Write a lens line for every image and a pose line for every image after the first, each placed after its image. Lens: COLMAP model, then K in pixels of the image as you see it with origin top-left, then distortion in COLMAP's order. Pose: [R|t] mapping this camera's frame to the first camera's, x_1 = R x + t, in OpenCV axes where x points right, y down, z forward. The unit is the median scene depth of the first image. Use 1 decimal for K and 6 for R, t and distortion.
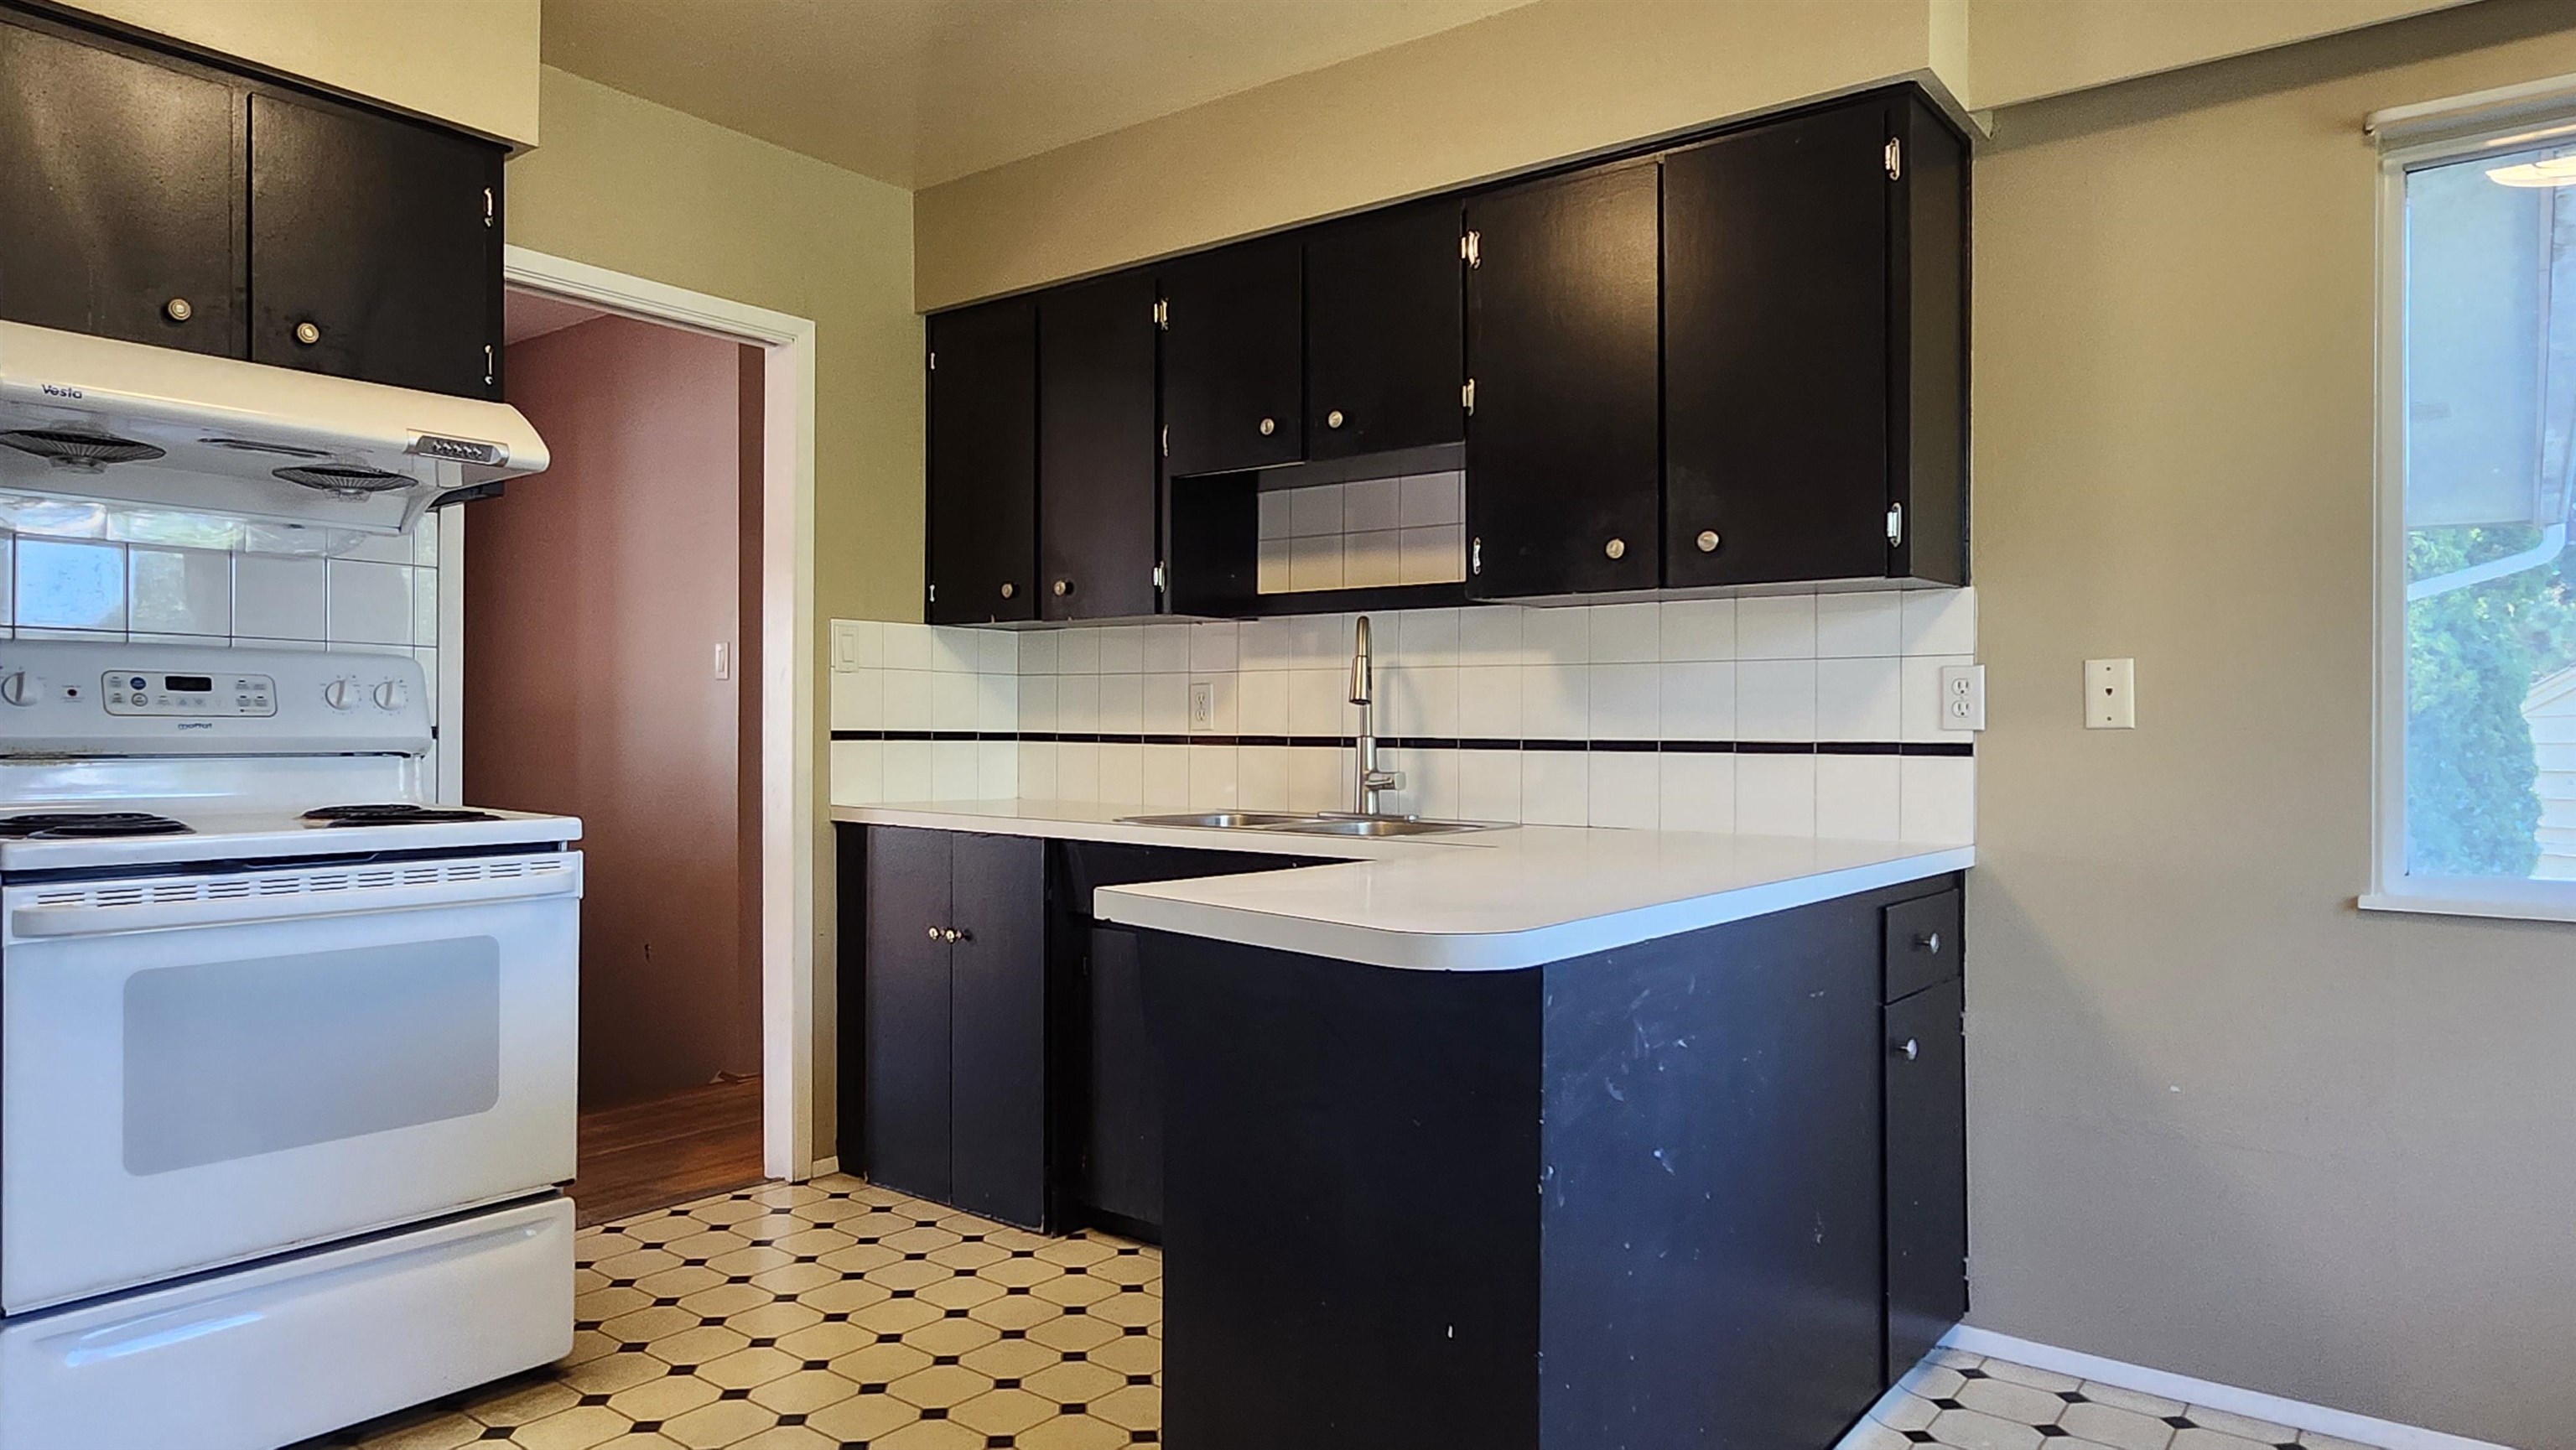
lens RADIAL K [[1582.9, 0, 1267.5], [0, 1582.9, 745.9], [0, 0, 1]] dist [0.002102, 0.001992]
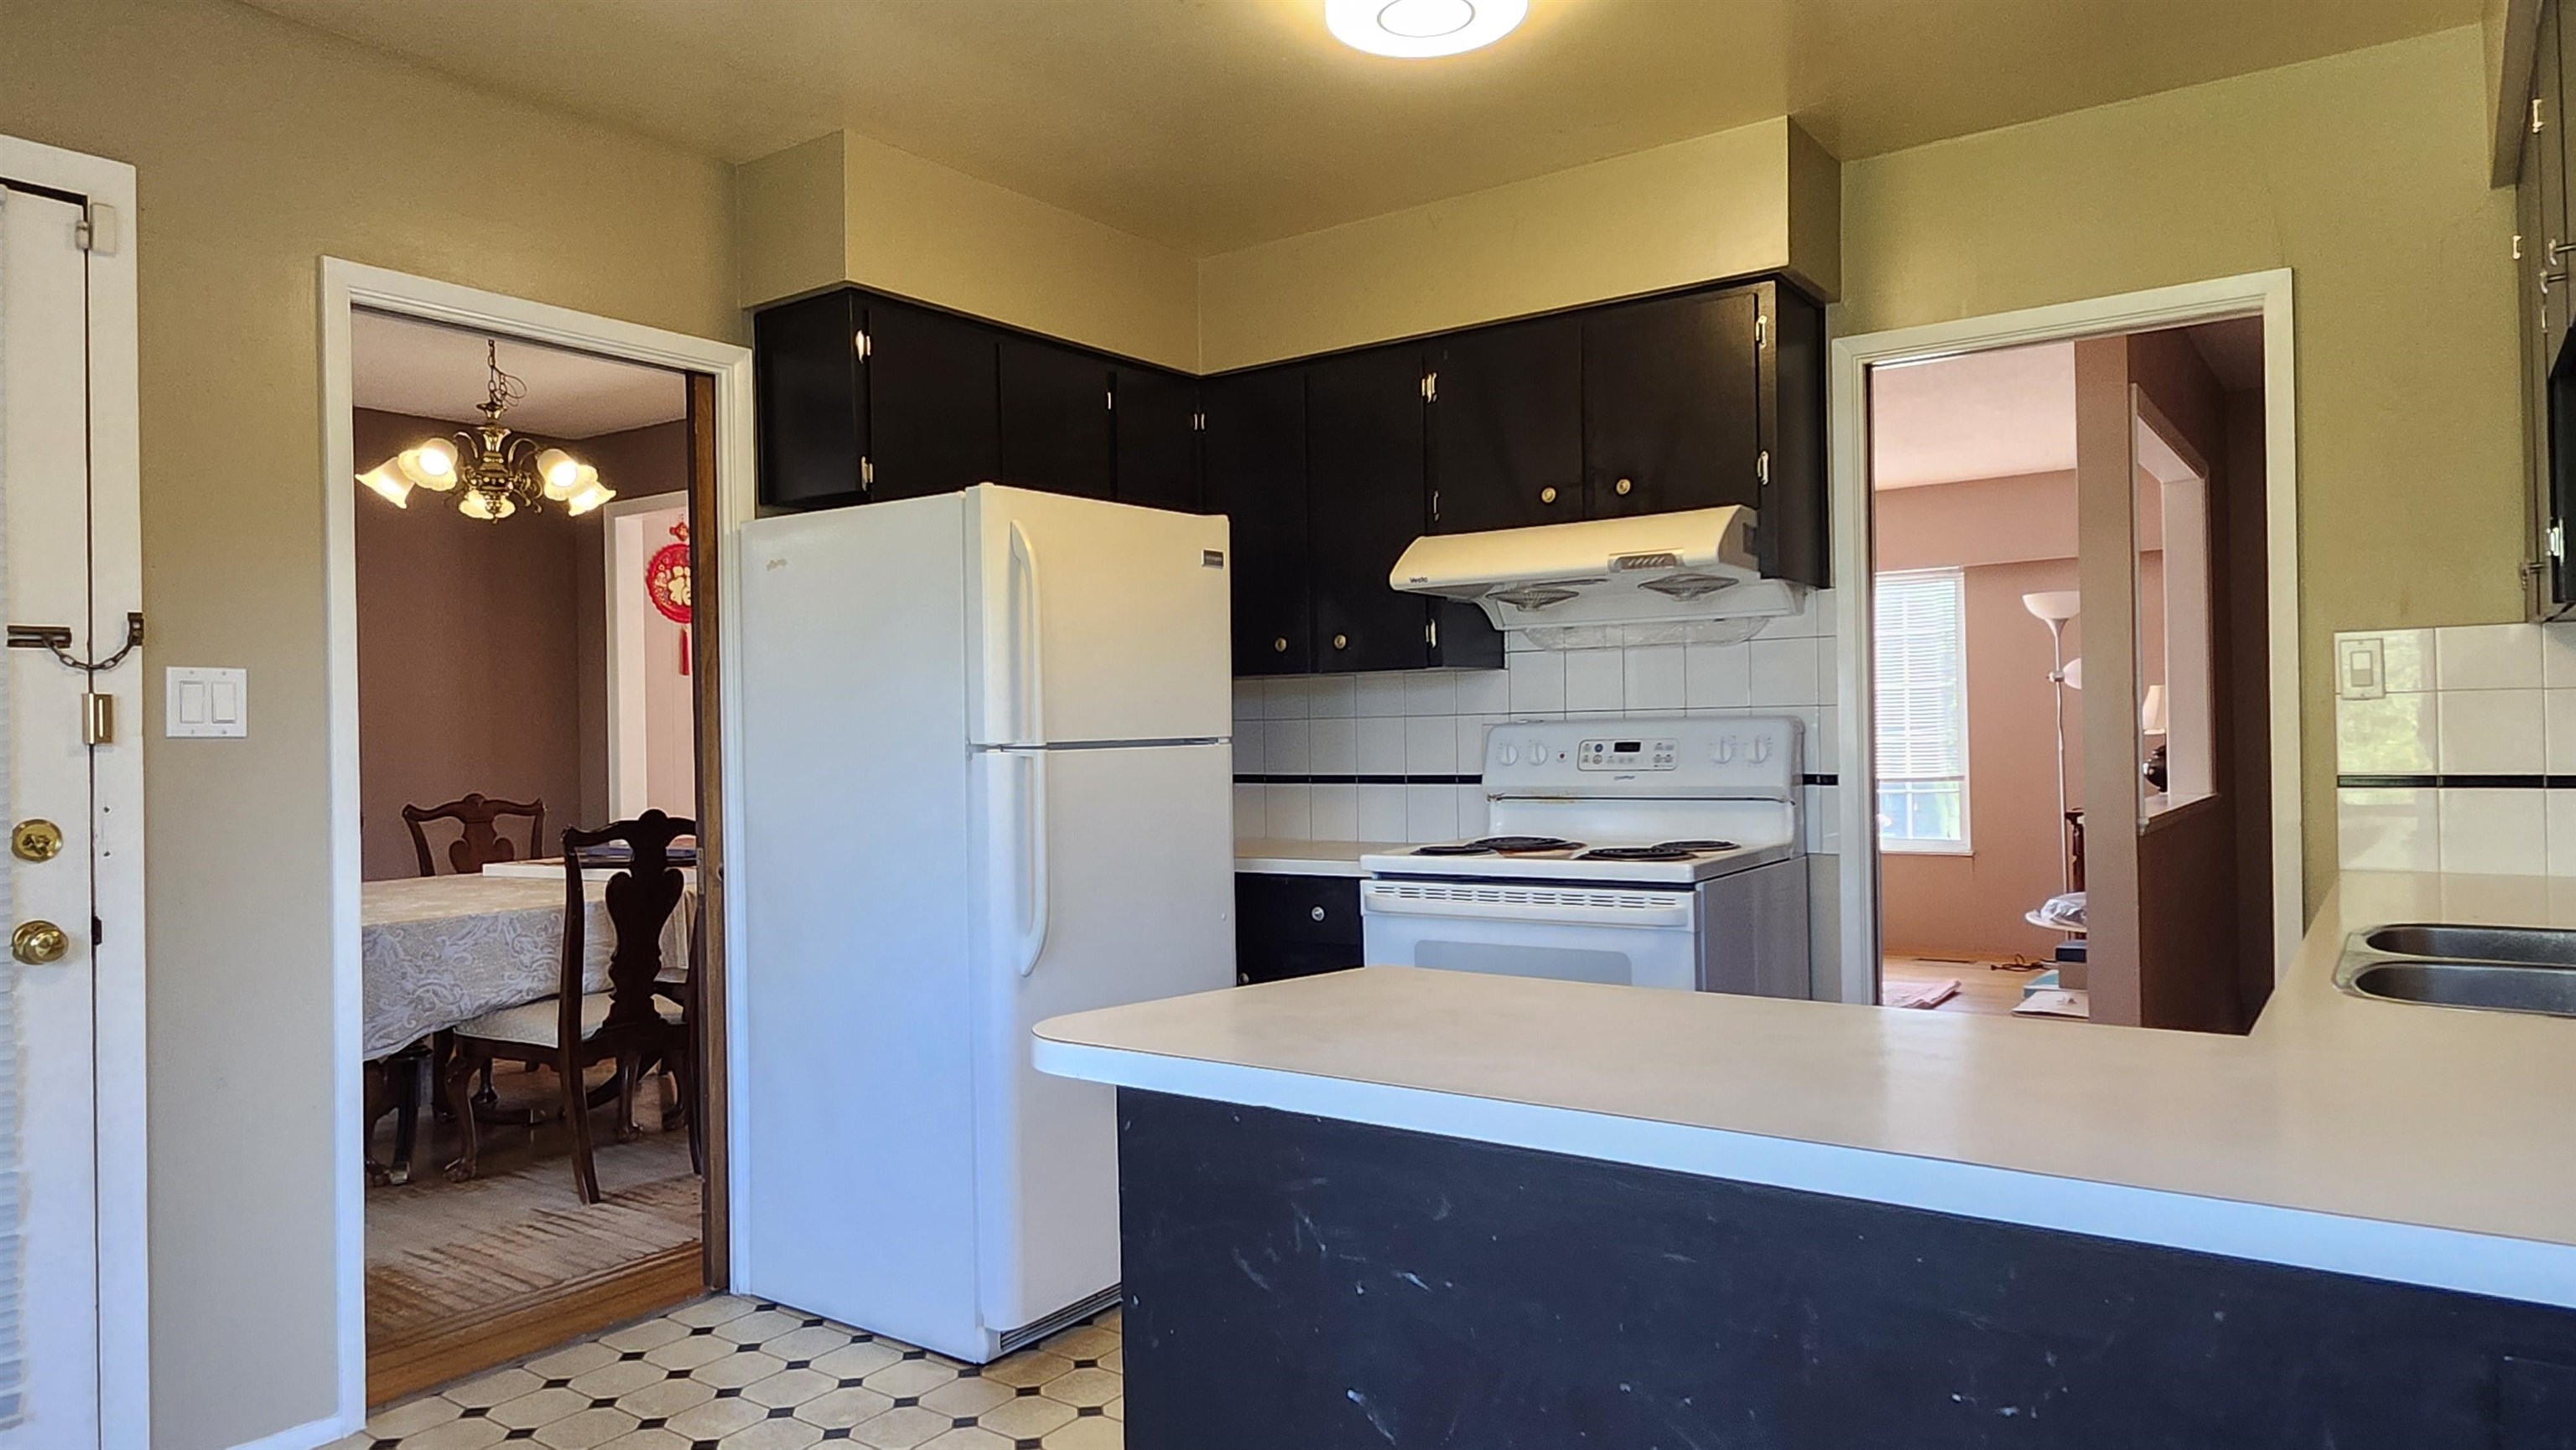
lens RADIAL K [[1582.9, 0, 1267.5], [0, 1582.9, 745.9], [0, 0, 1]] dist [0.002102, 0.001992]
pose [[0.043925, -0.000112, -0.999035, 0.676196], [0.012692, 0.999919, 0.000446, -0.043674], [0.998954, -0.012700, 0.043923, 0.607109]]
